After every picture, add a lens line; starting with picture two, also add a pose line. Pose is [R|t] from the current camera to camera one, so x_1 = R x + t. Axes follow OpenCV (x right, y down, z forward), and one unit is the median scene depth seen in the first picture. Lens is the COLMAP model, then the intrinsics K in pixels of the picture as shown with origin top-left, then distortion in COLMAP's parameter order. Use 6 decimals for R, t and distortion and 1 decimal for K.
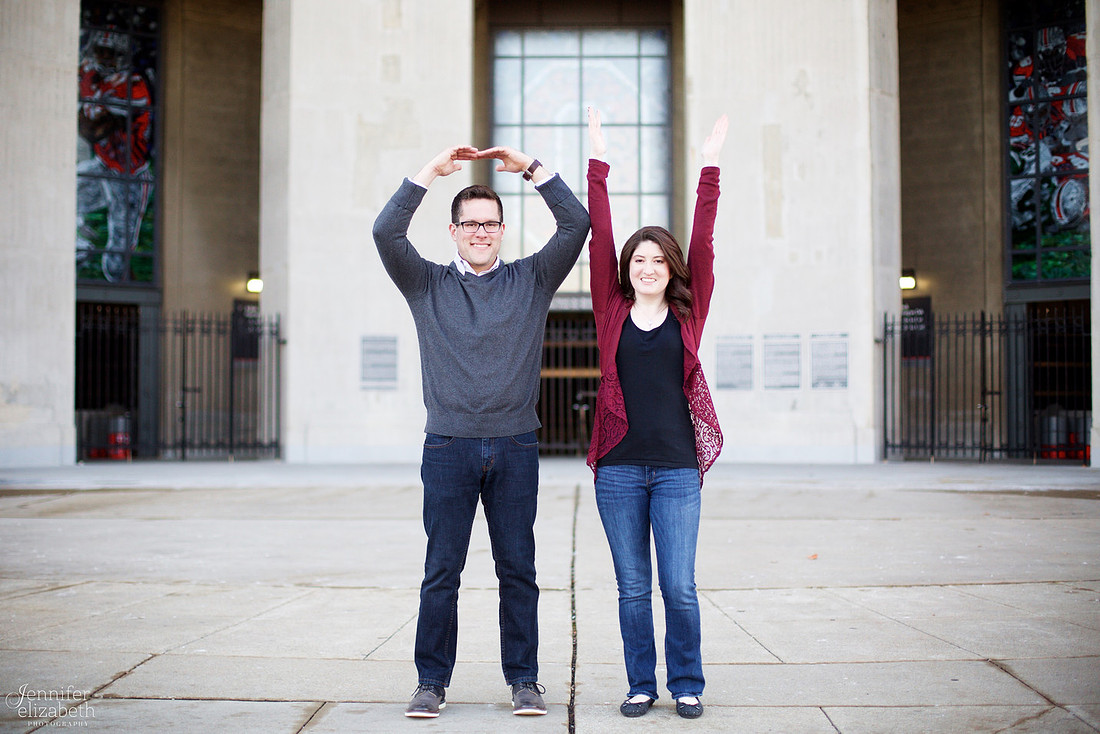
lens RADIAL K [[1699.9, 0, 554.1], [0, 1699.9, 369.2], [0, 0, 1]] dist [-0.138867, 0.000000]
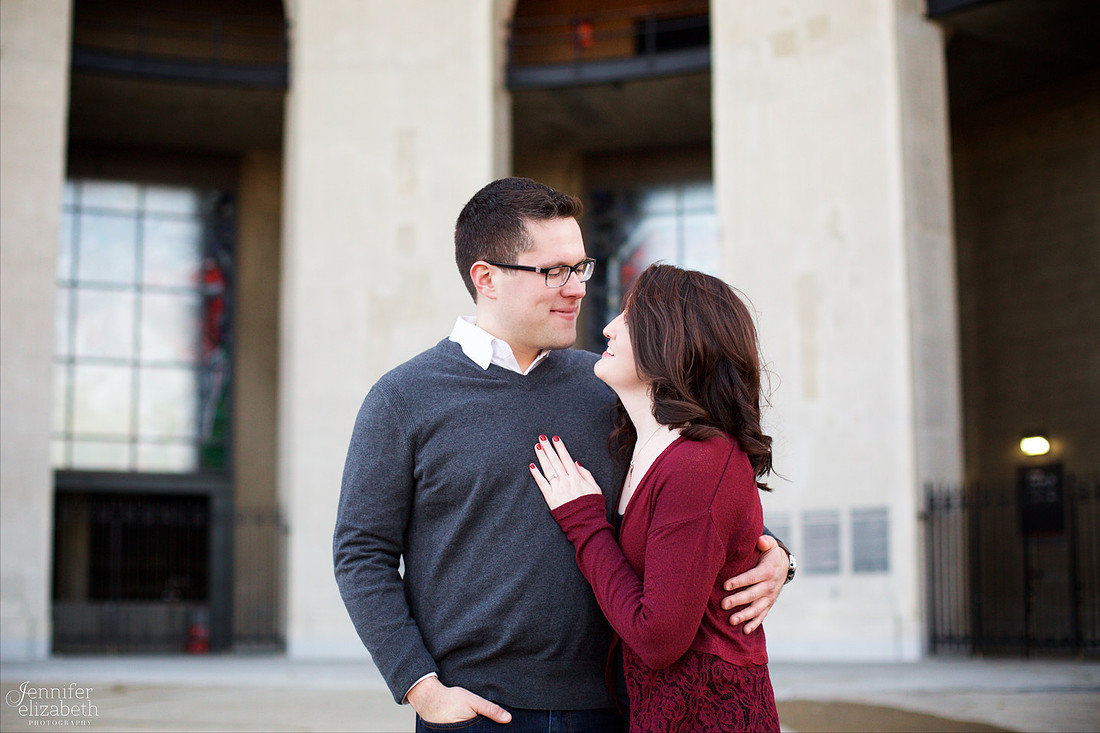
lens RADIAL K [[1749.7, 0, 544.9], [0, 1749.7, 370.9], [0, 0, 1]] dist [-0.133396, 0.000000]
pose [[0.952594, -0.044689, -0.300943, 0.277037], [0.014359, 0.994655, -0.102251, -0.003241], [0.303904, 0.093083, 0.948145, 0.105586]]
